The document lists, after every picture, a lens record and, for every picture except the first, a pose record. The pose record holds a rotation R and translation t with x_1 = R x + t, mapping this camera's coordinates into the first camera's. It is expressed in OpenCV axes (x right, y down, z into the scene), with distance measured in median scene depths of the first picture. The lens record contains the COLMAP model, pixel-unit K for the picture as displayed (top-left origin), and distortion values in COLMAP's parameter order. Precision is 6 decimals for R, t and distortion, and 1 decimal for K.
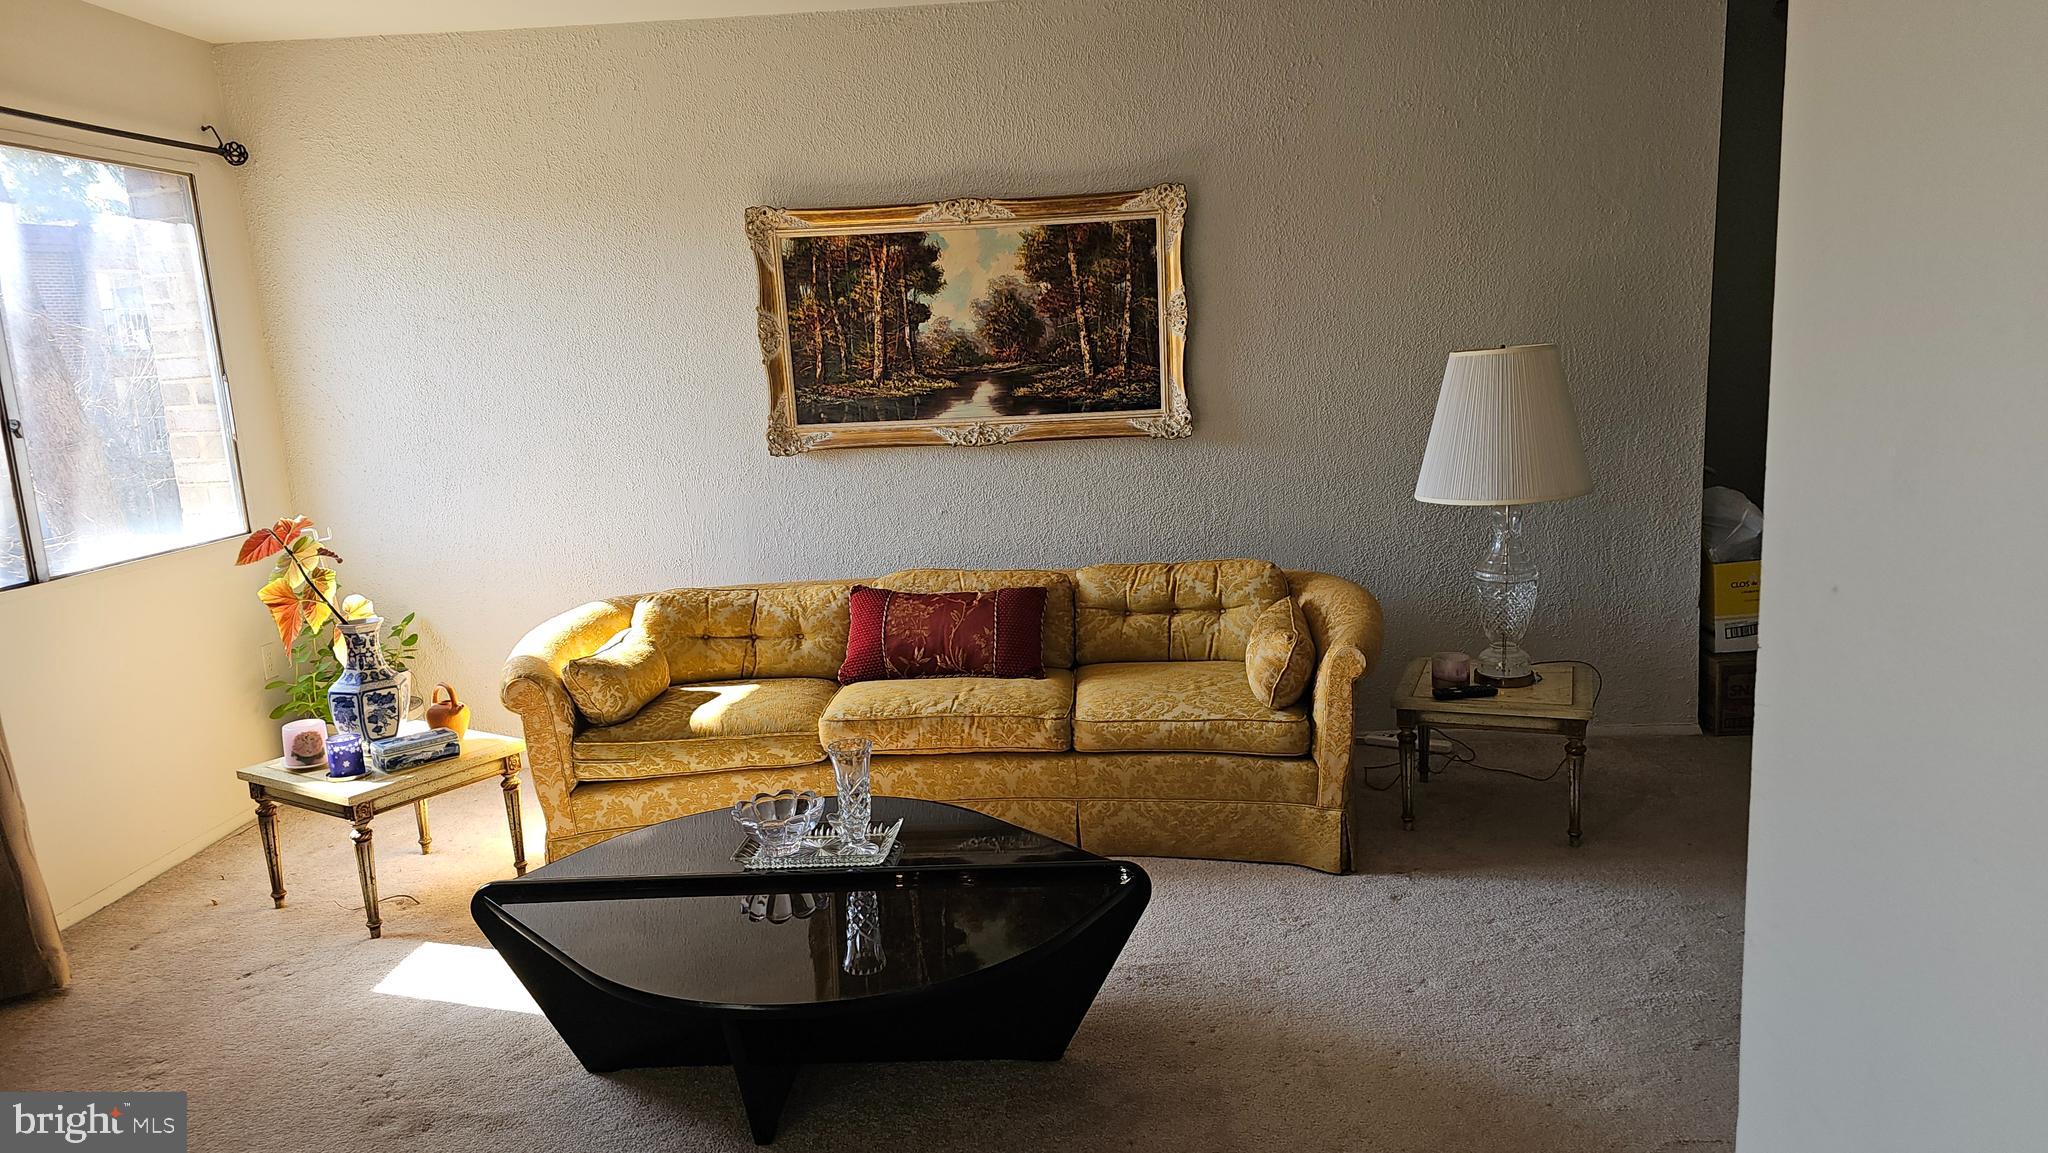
lens RADIAL K [[1366.3, 0, 1029.3], [0, 1366.3, 593.7], [0, 0, 1]] dist [0.072188, -0.069771]
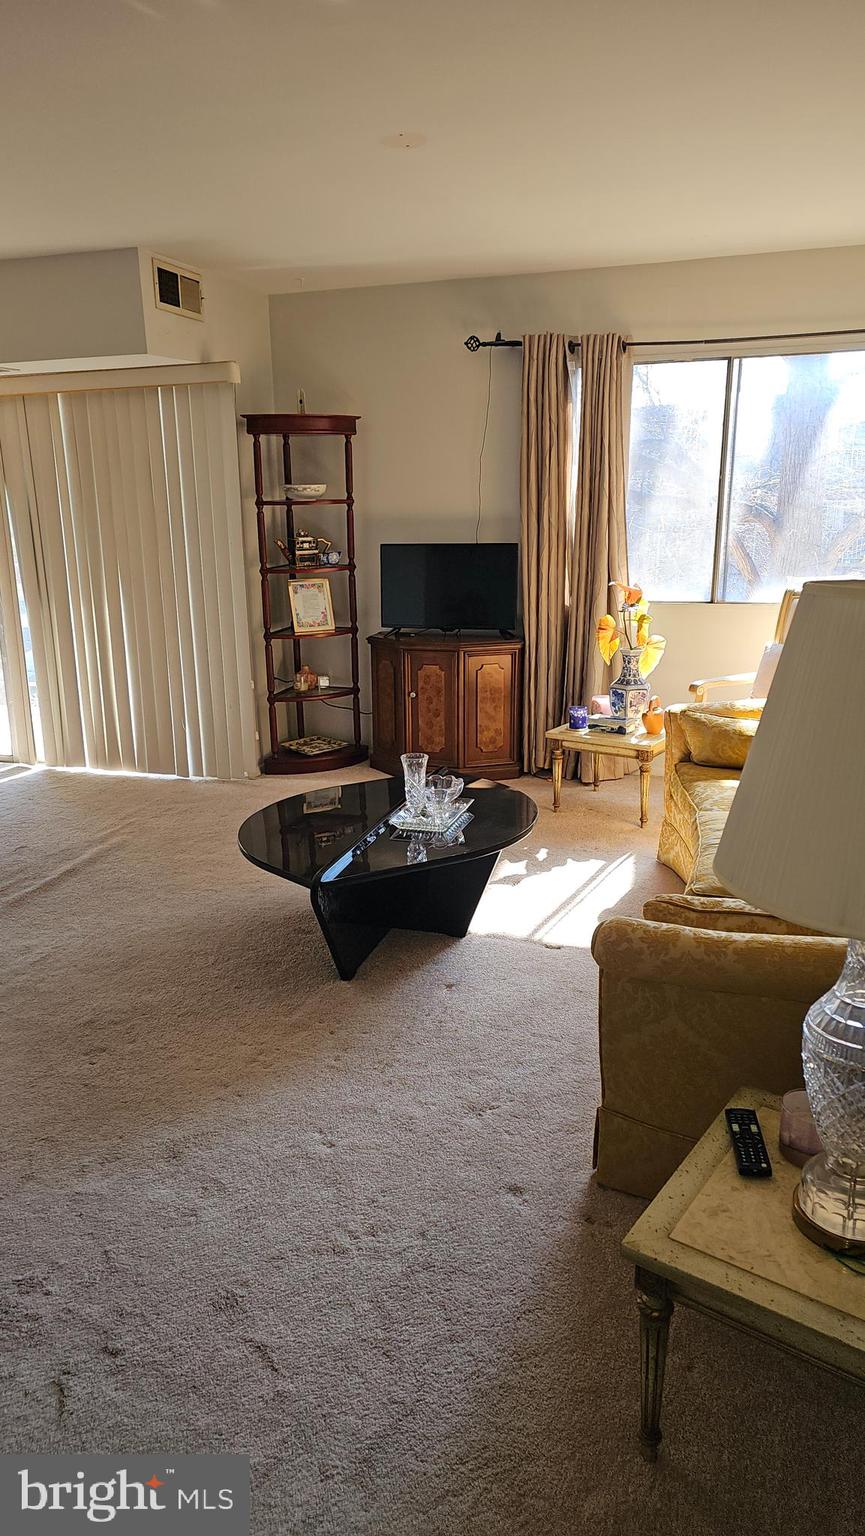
lens RADIAL K [[1024.7, 0, 423.1], [0, 1024.7, 780.9], [0, 0, 1]] dist [0.072188, -0.069771]
pose [[-0.270025, 0.305829, -0.912993, 0.619333], [-0.149246, 0.923461, 0.353476, -0.183166], [0.951216, 0.231708, -0.203714, 0.792268]]
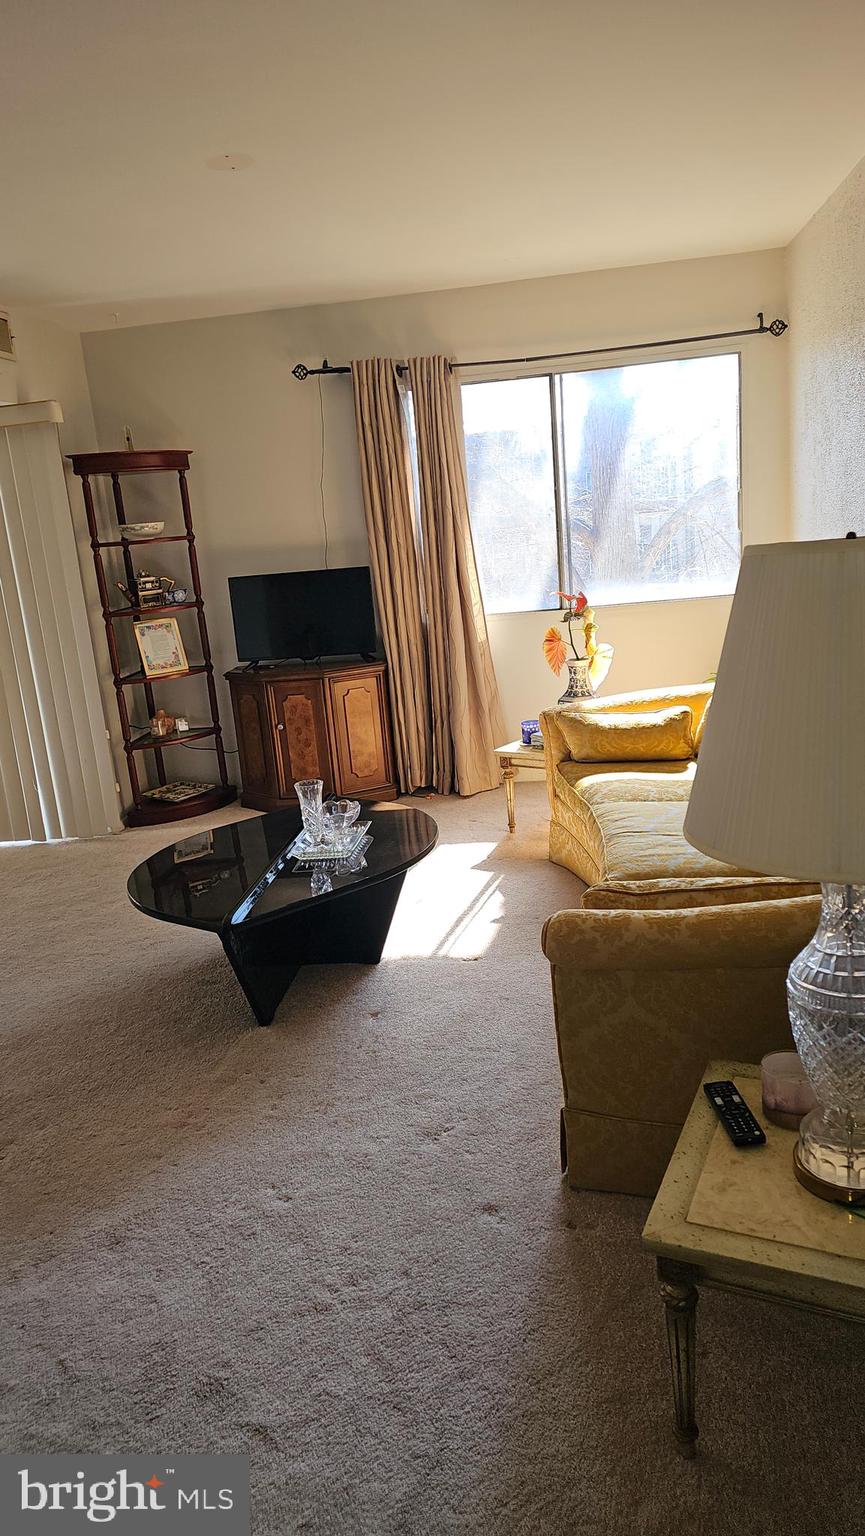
lens RADIAL K [[1024.7, 0, 435.2], [0, 1024.7, 772.4], [0, 0, 1]] dist [0.072188, -0.069771]
pose [[-0.081126, 0.288338, -0.954086, 0.615344], [-0.093297, 0.950841, 0.295290, -0.164353], [0.992328, 0.112969, -0.050237, 0.754437]]
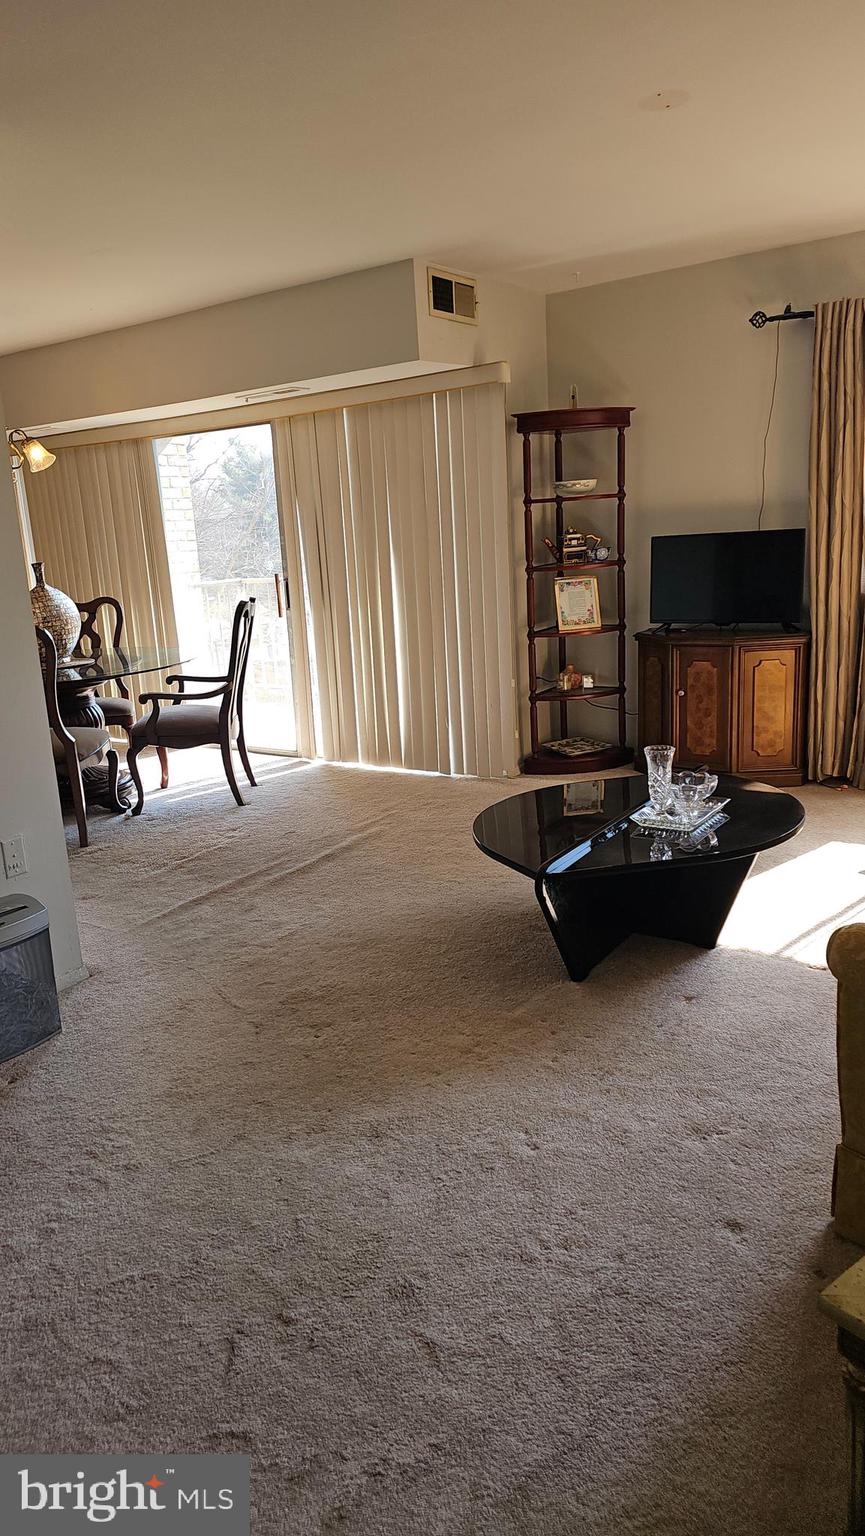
lens RADIAL K [[1024.7, 0, 414.2], [0, 1024.7, 762.0], [0, 0, 1]] dist [0.072188, -0.069771]
pose [[-0.533051, 0.264692, -0.803614, 0.588393], [-0.073040, 0.931863, 0.355383, -0.162989], [0.842924, 0.248133, -0.477398, 0.826325]]
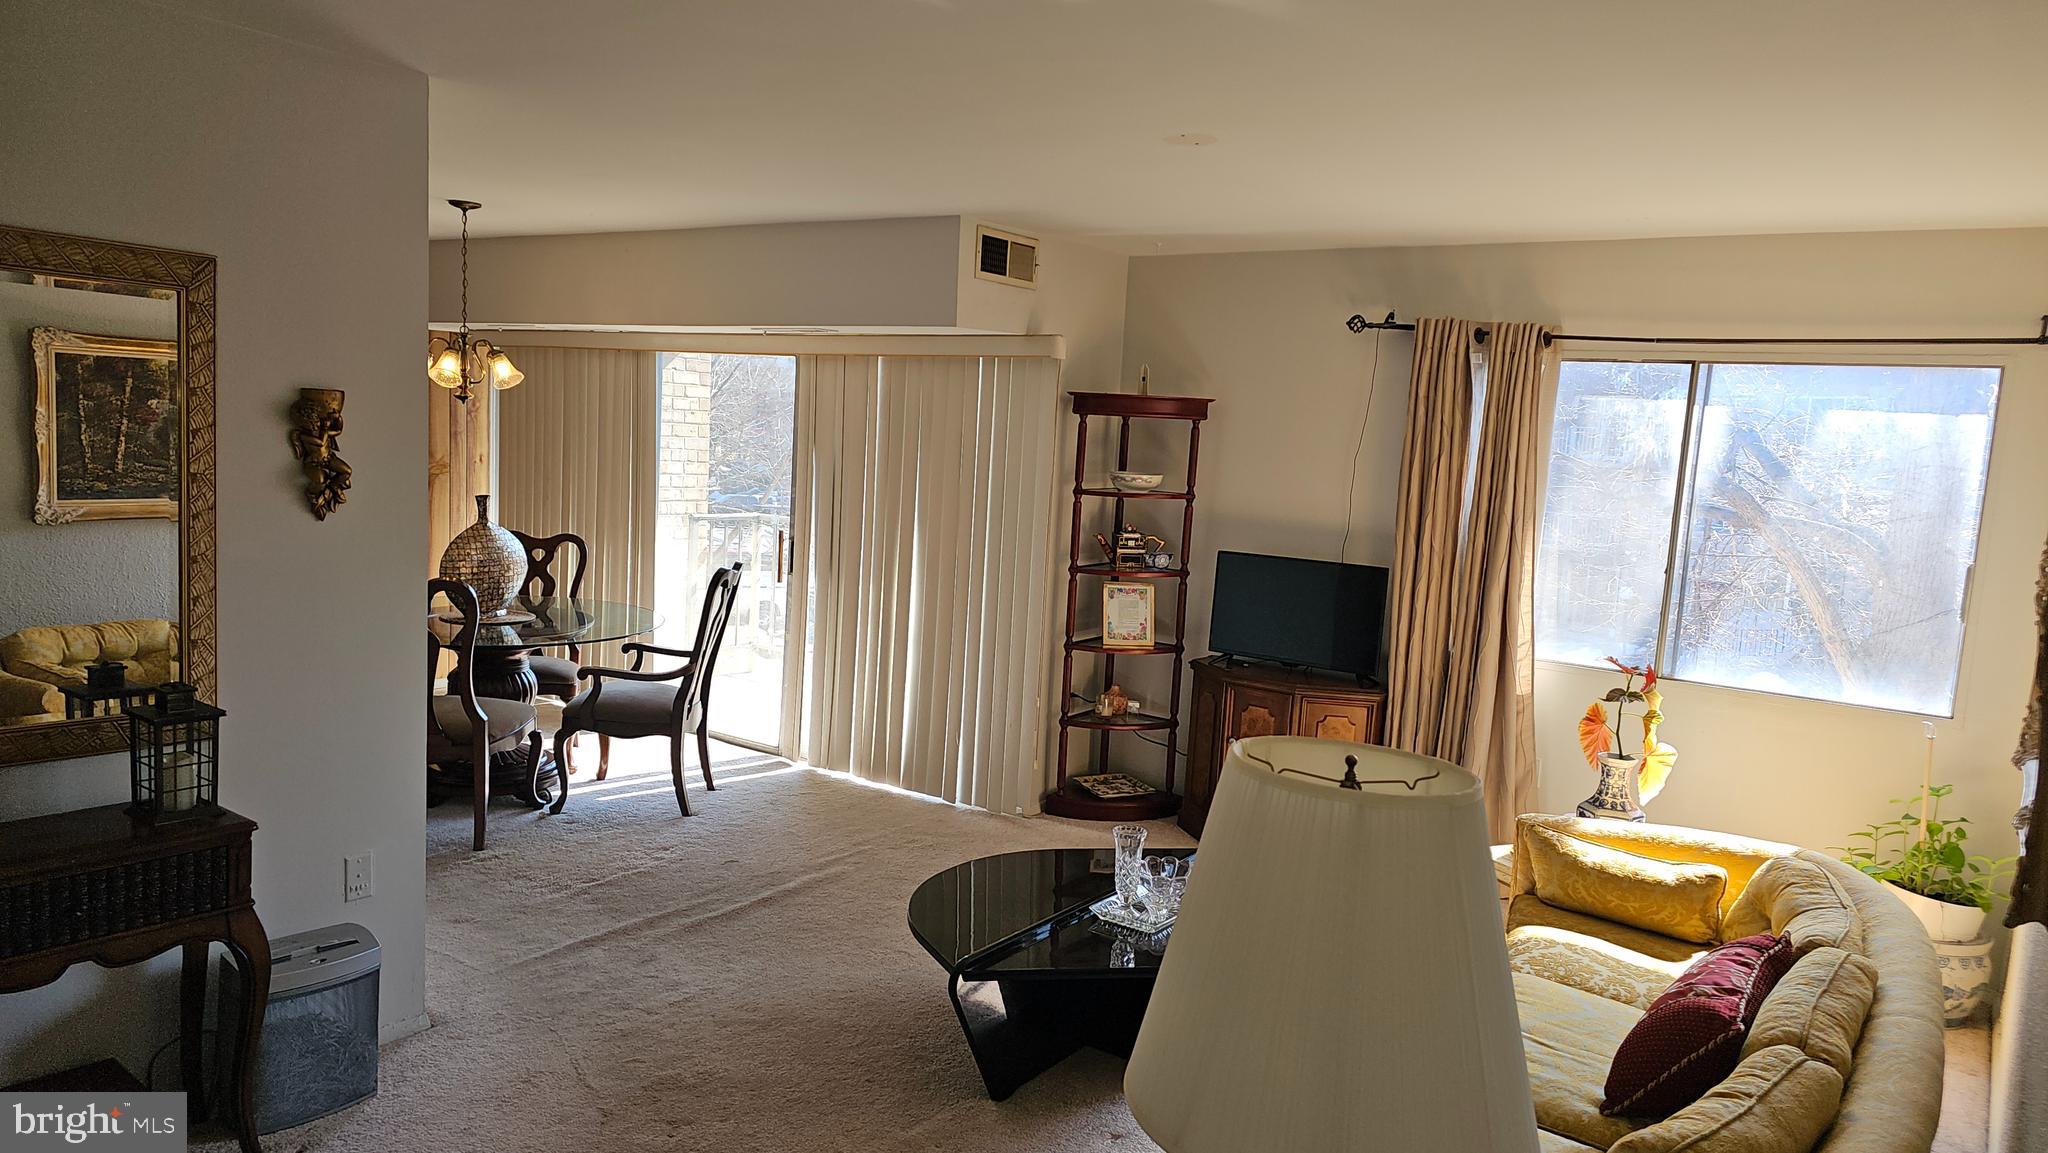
lens RADIAL K [[1366.3, 0, 1034.8], [0, 1366.3, 593.2], [0, 0, 1]] dist [0.072188, -0.069771]
pose [[-0.546399, 0.116539, -0.829378, 0.618540], [-0.185956, 0.948673, 0.255811, -0.265570], [0.816620, 0.294003, -0.496683, 0.945933]]
